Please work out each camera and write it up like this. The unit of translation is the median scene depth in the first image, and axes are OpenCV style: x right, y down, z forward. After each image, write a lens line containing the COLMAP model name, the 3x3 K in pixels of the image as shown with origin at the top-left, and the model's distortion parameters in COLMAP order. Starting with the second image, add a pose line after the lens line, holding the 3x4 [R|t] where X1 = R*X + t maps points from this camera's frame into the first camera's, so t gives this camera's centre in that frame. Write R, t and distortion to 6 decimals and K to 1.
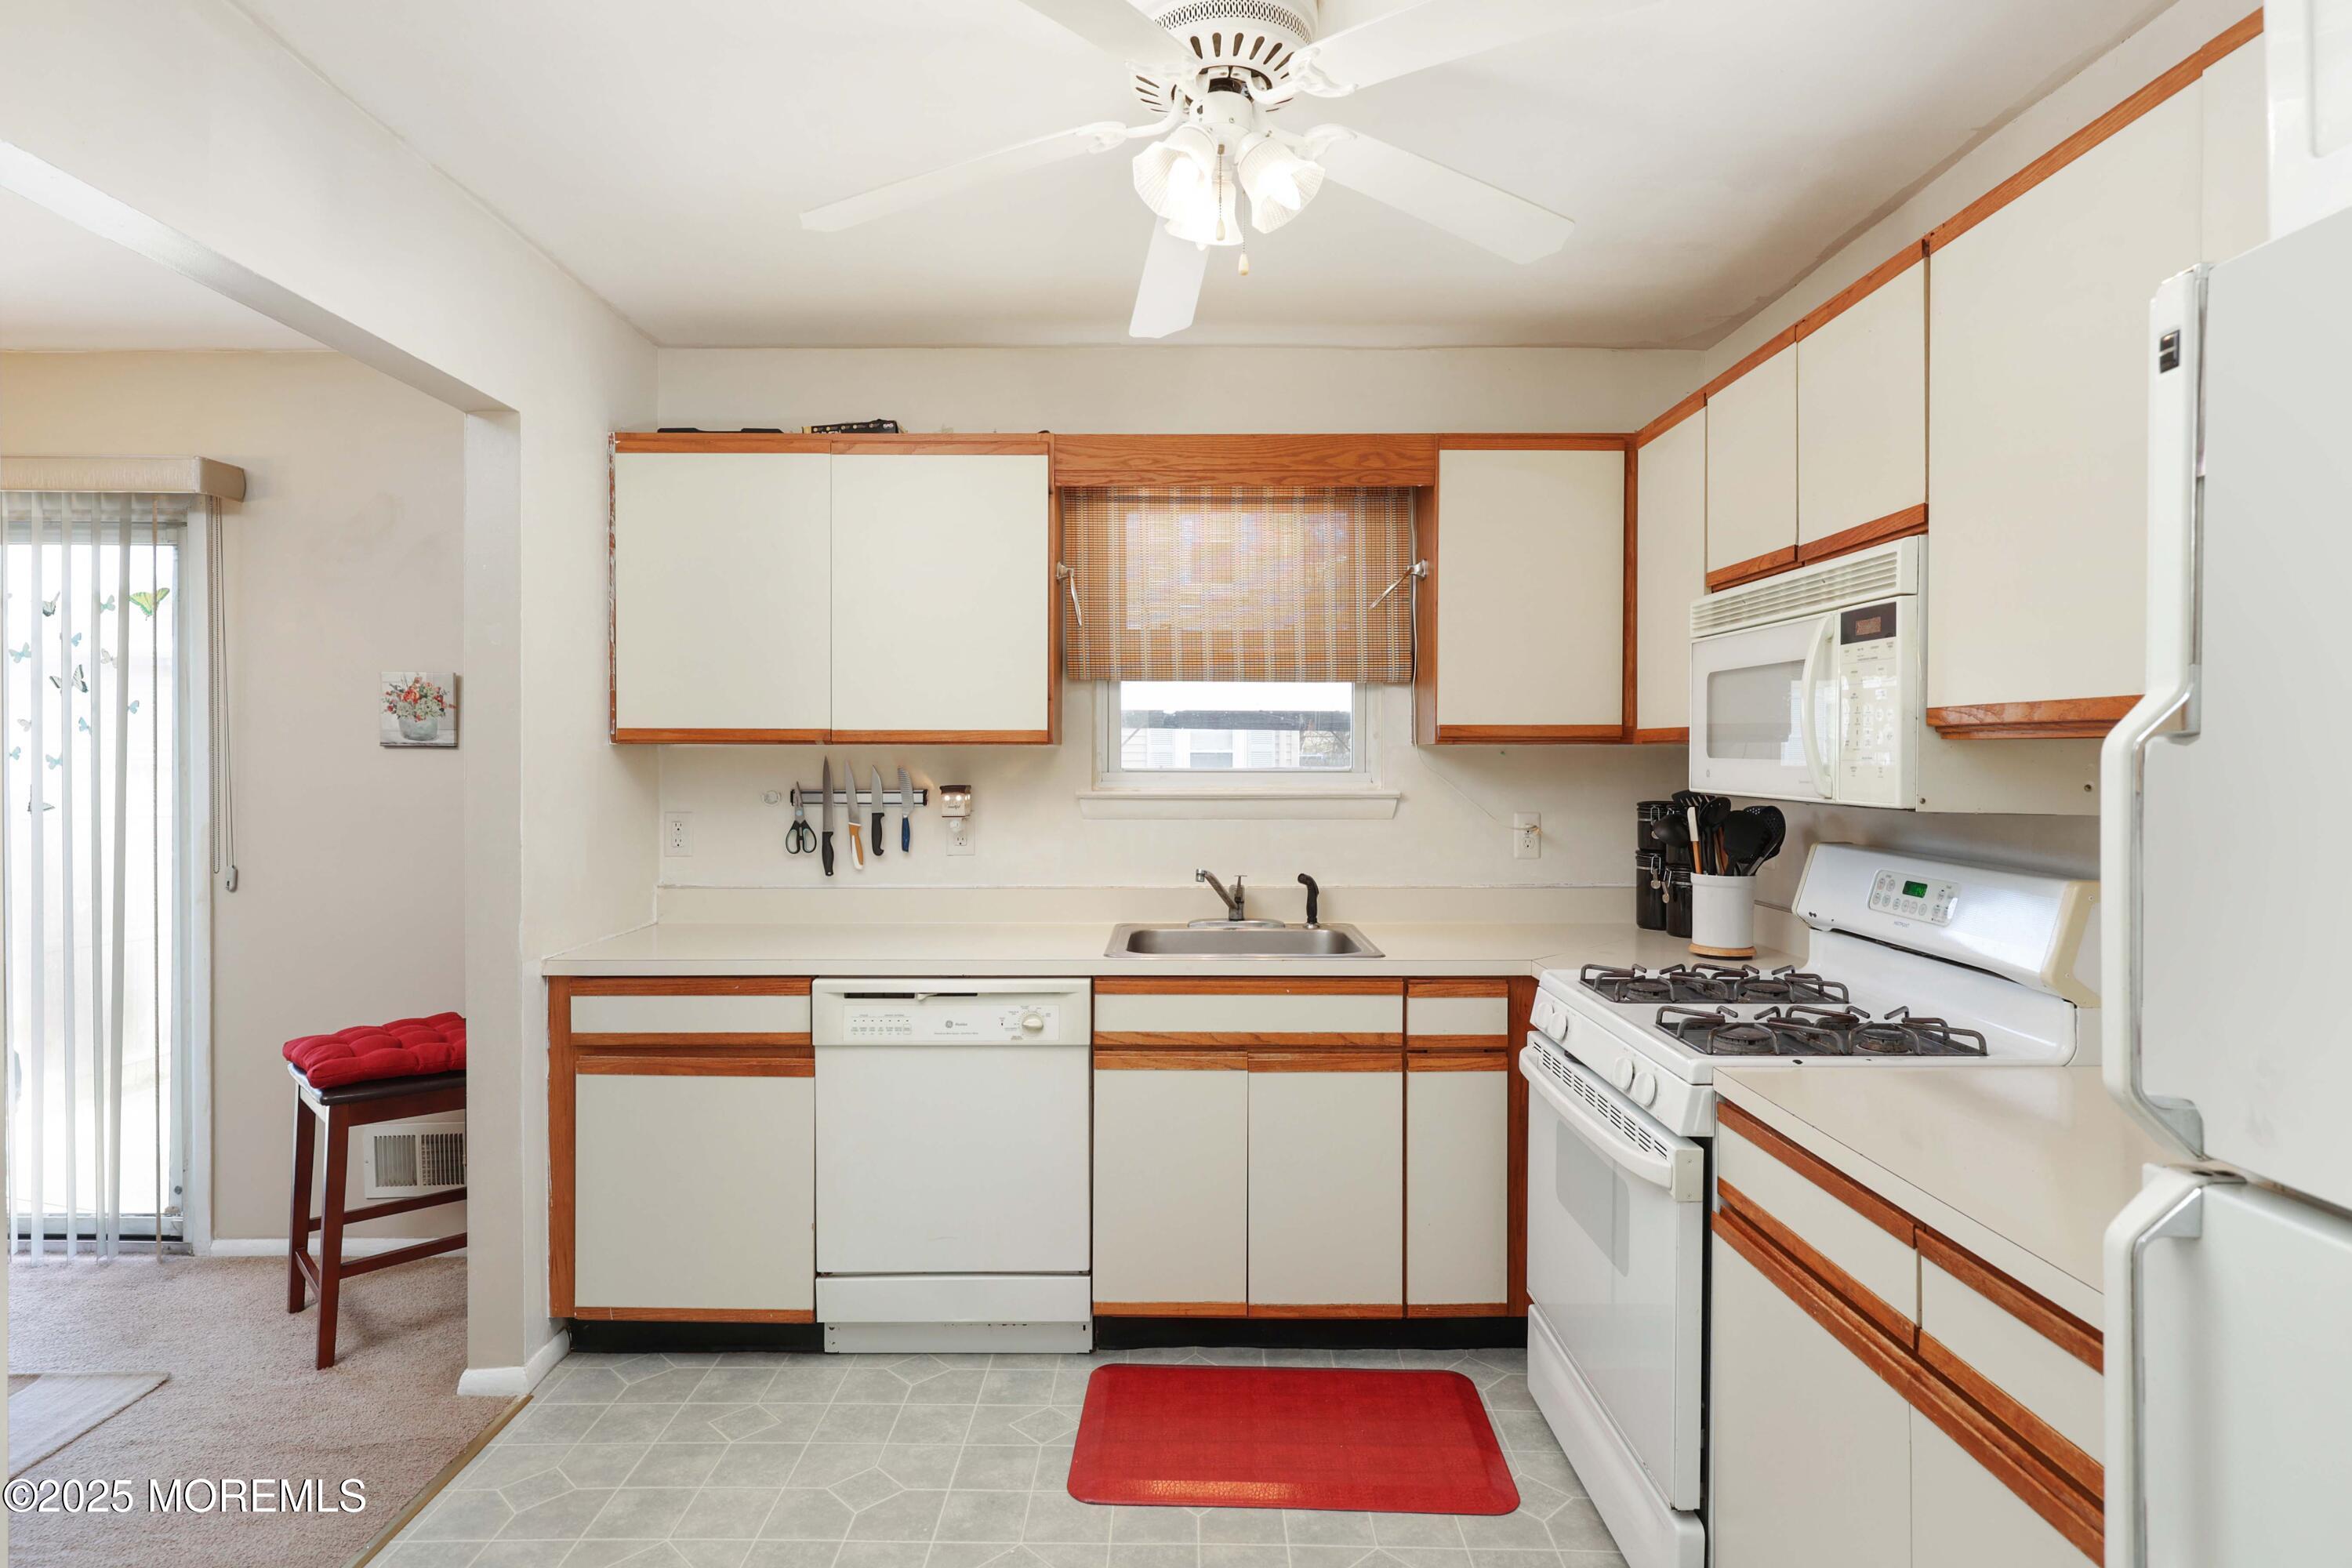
lens RADIAL K [[1259.9, 0, 1183.7], [0, 1259.9, 774.3], [0, 0, 1]] dist [-0.000119, -0.000122]
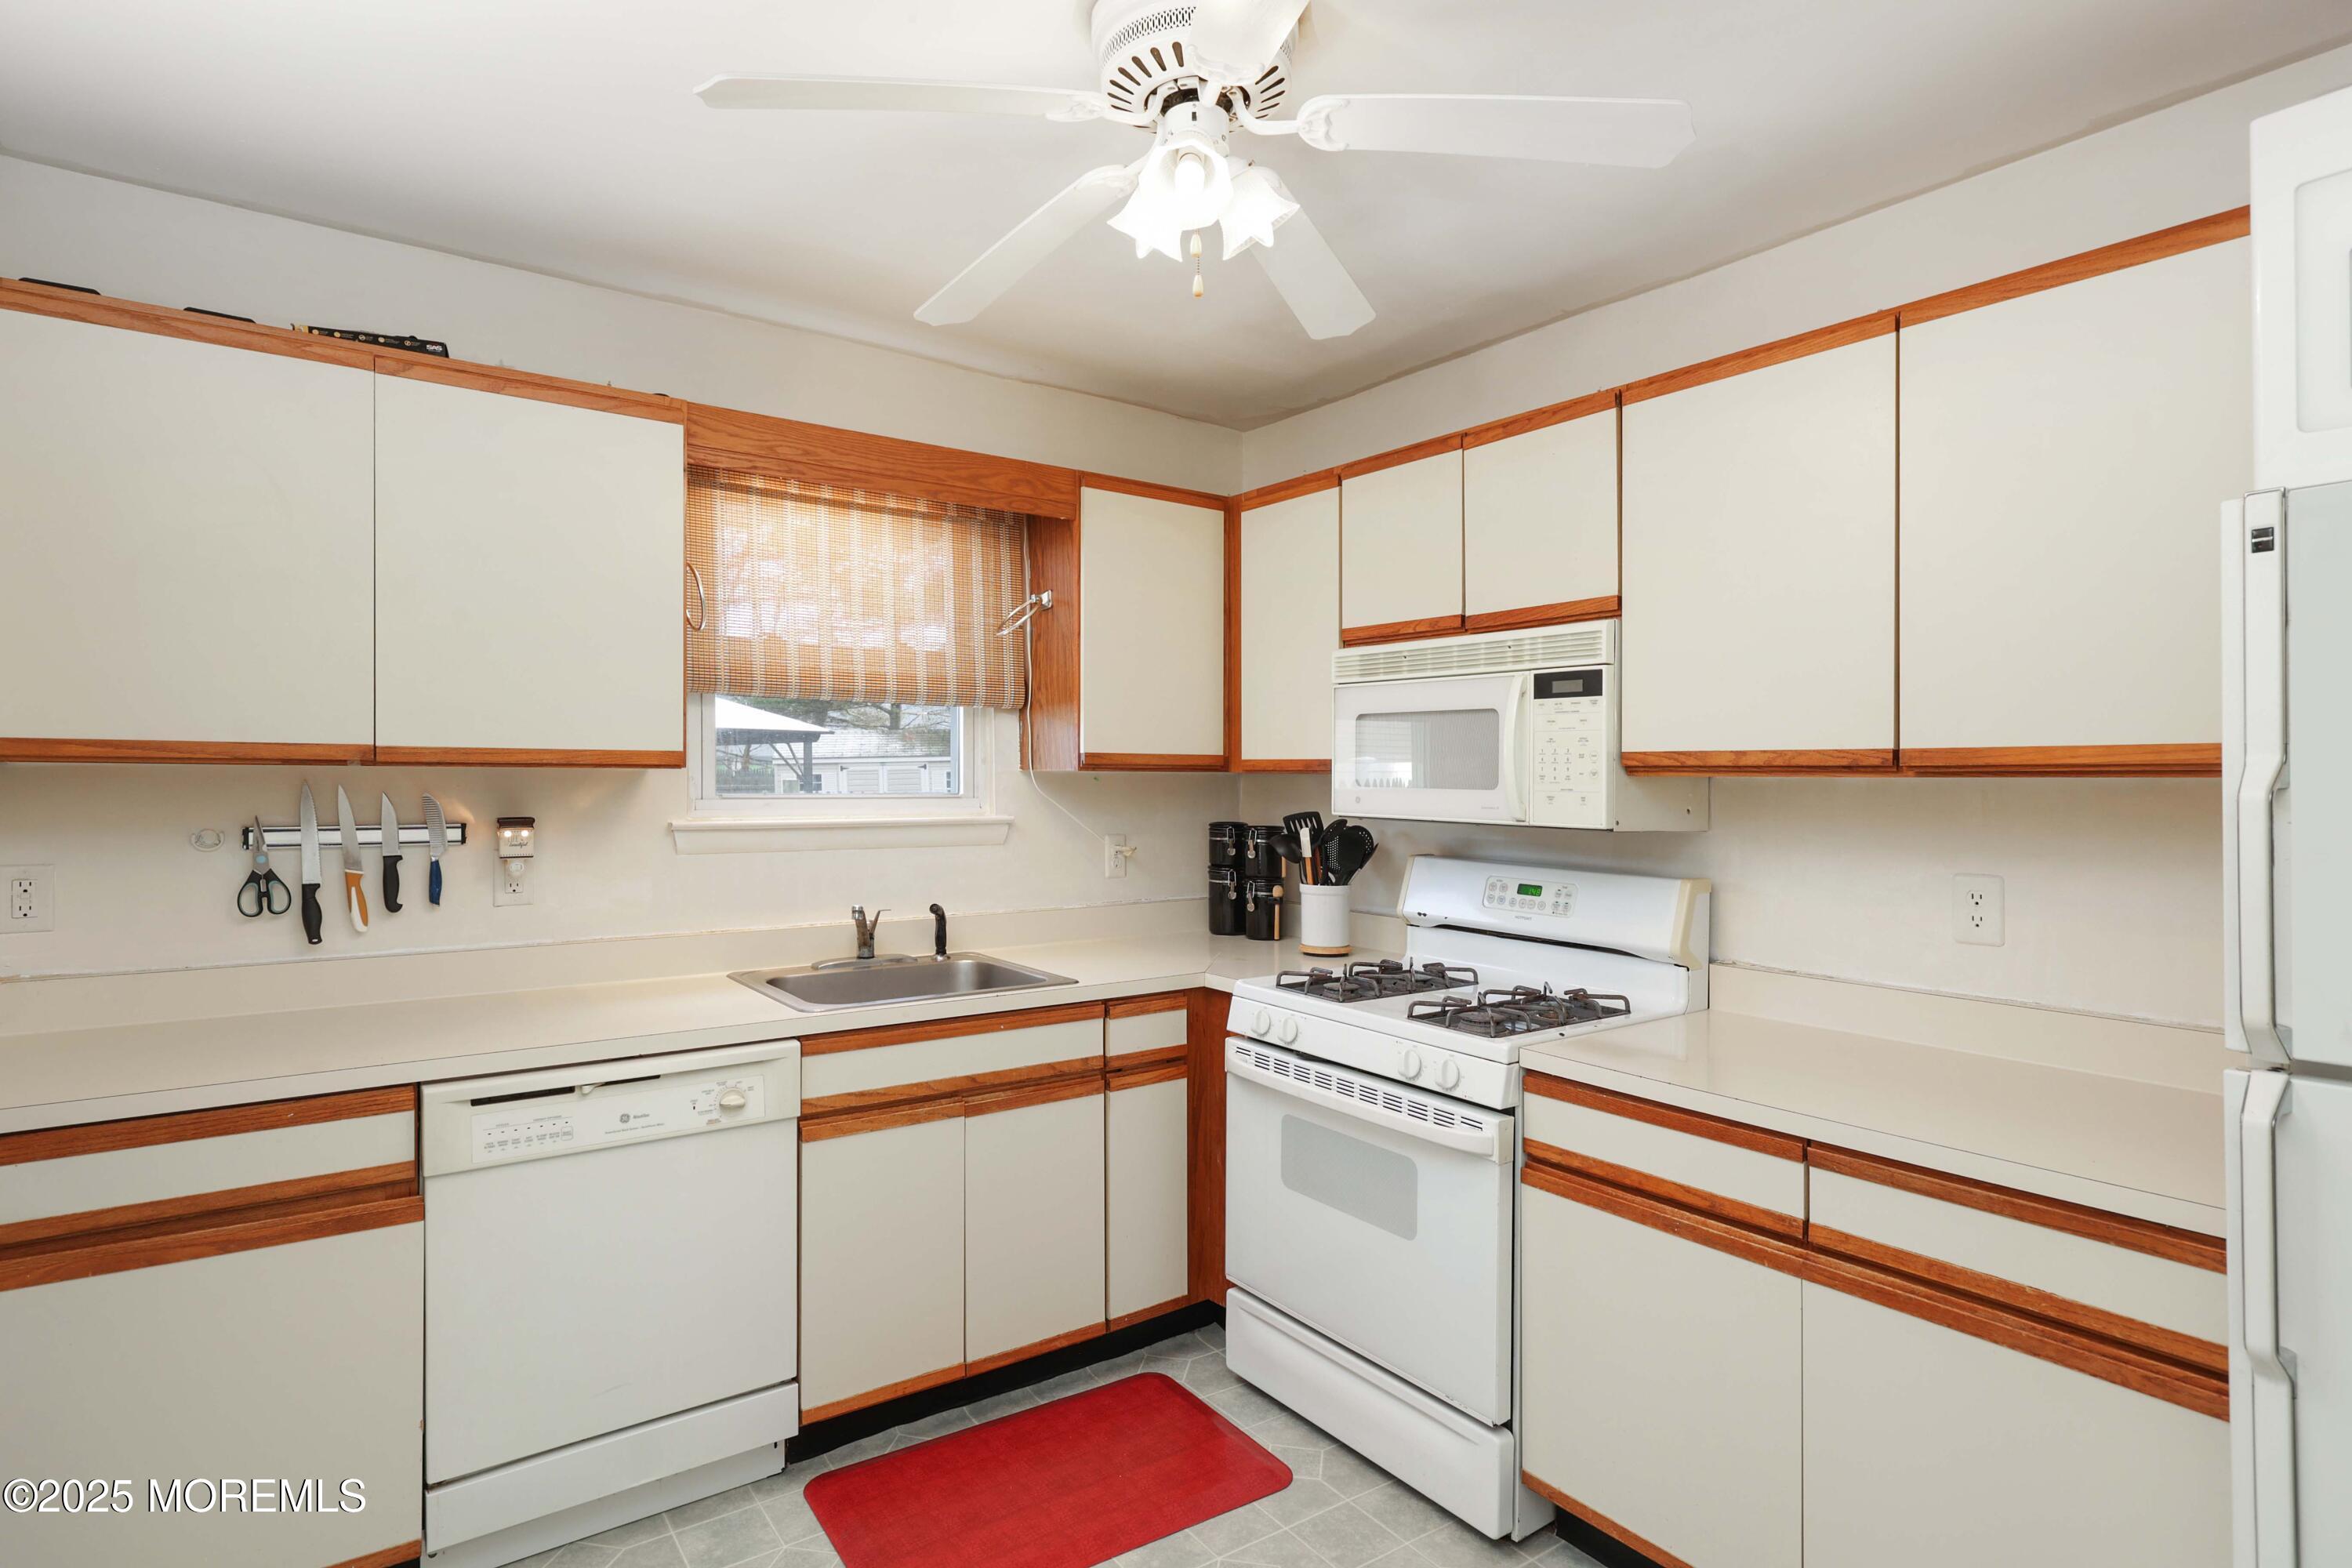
lens RADIAL K [[1199.3, 0, 1170.7], [0, 1199.3, 786.8], [0, 0, 1]] dist [0.000010, -0.000403]
pose [[0.812302, -0.000713, 0.583236, -0.337893], [0.002106, 0.999996, -0.001710, -0.010075], [-0.583233, 0.002617, 0.812301, 0.172357]]
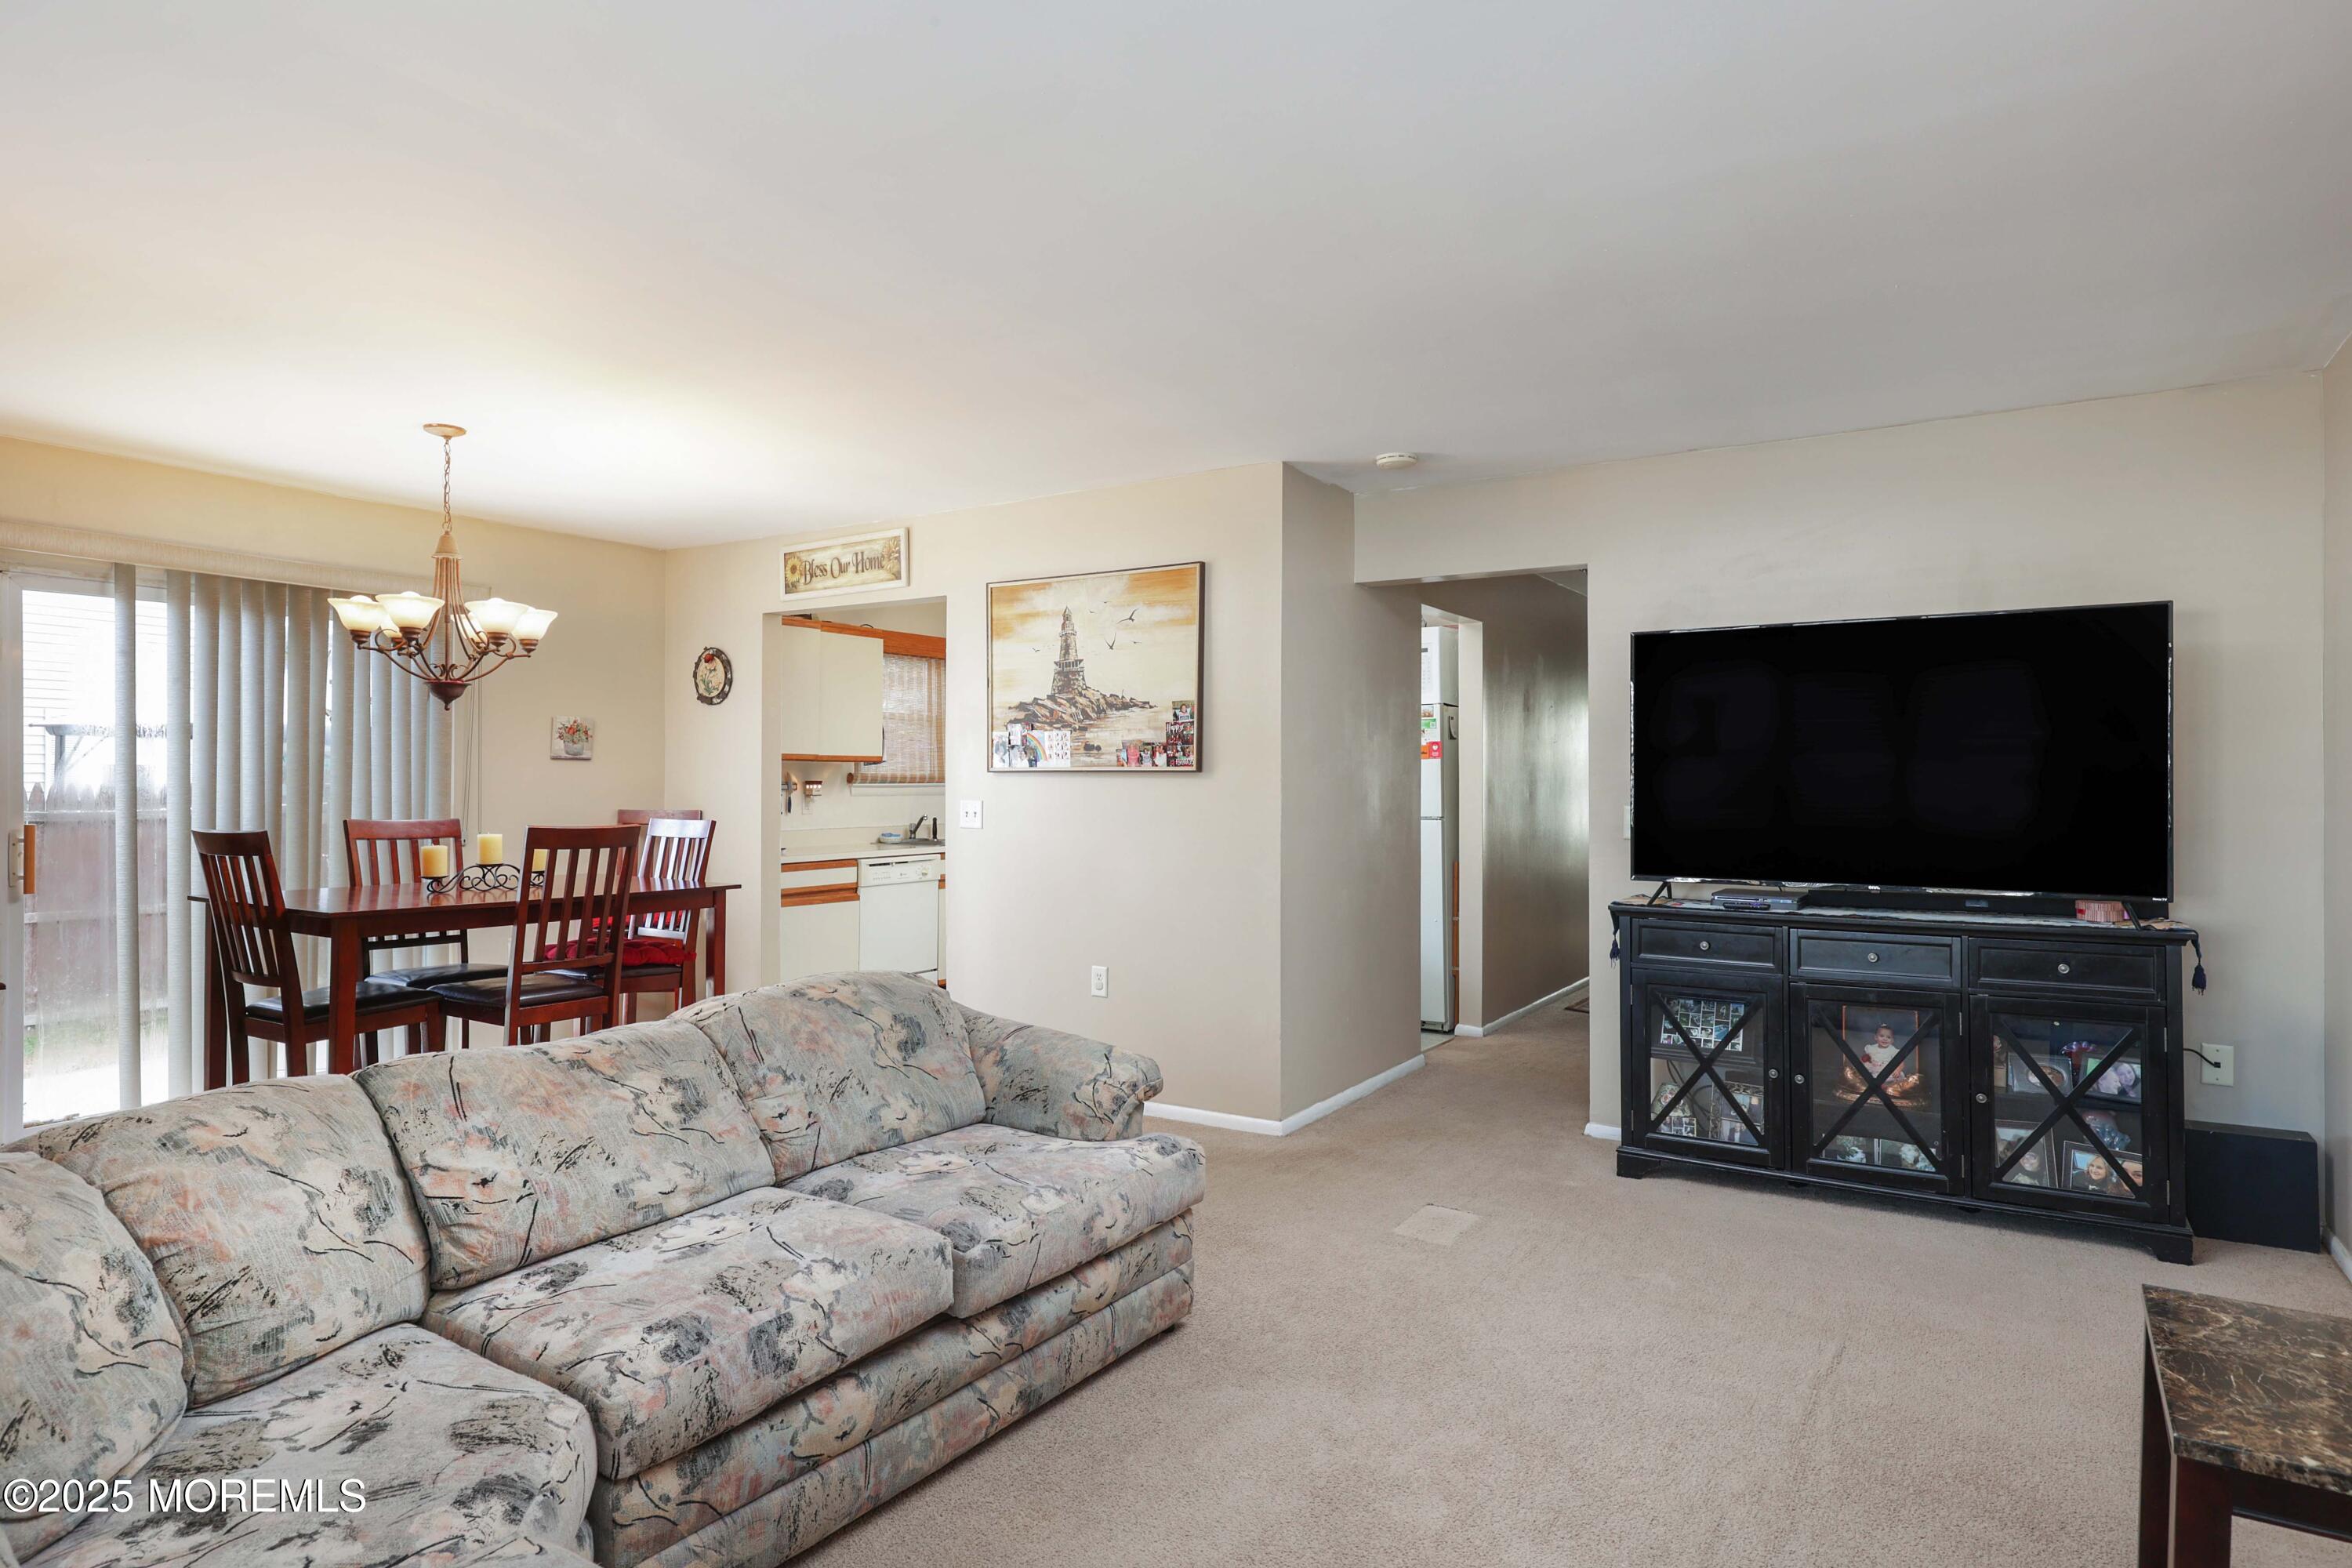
lens RADIAL K [[1334.3, 0, 1182.8], [0, 1334.3, 780.8], [0, 0, 1]] dist [0.003659, 0.001219]
pose [[0.529351, -0.002101, 0.848400, -2.067241], [0.006404, 0.999978, -0.001520, 0.019773], [-0.848379, 0.006238, 0.529353, -0.847013]]
